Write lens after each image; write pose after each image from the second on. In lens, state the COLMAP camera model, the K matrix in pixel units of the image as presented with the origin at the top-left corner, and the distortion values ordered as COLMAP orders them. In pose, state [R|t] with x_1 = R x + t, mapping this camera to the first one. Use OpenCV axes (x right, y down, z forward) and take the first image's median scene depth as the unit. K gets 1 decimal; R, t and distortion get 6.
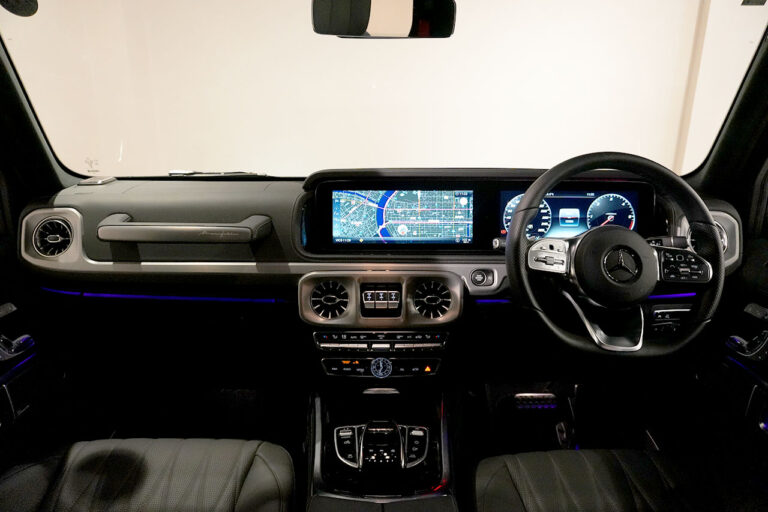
lens RADIAL K [[519.0, 0, 384.0], [0, 519.0, 256.0], [0, 0, 1]] dist [-0.037875, 0.032653]
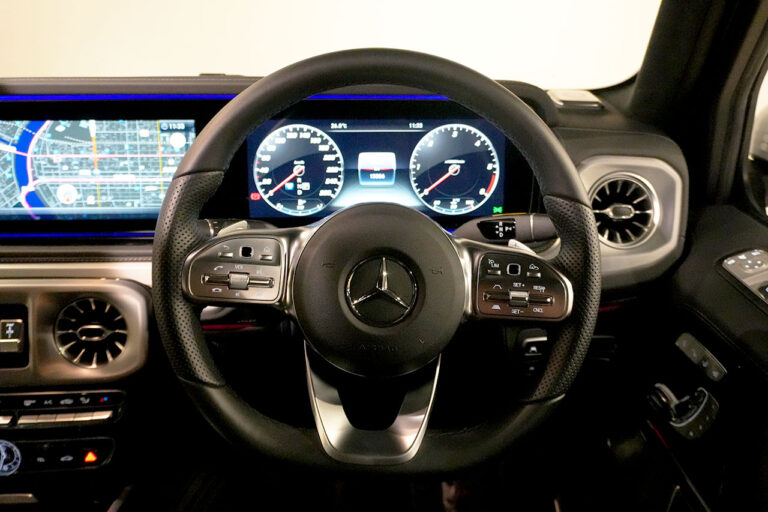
lens RADIAL K [[670.6, 0, 384.0], [0, 670.6, 256.0], [0, 0, 1]] dist [0.000680, 0.002337]
pose [[0.999521, -0.010227, 0.029206, 0.345107], [0.006386, 0.991664, 0.128692, -0.074674], [-0.030279, -0.128444, 0.991254, 0.291372]]
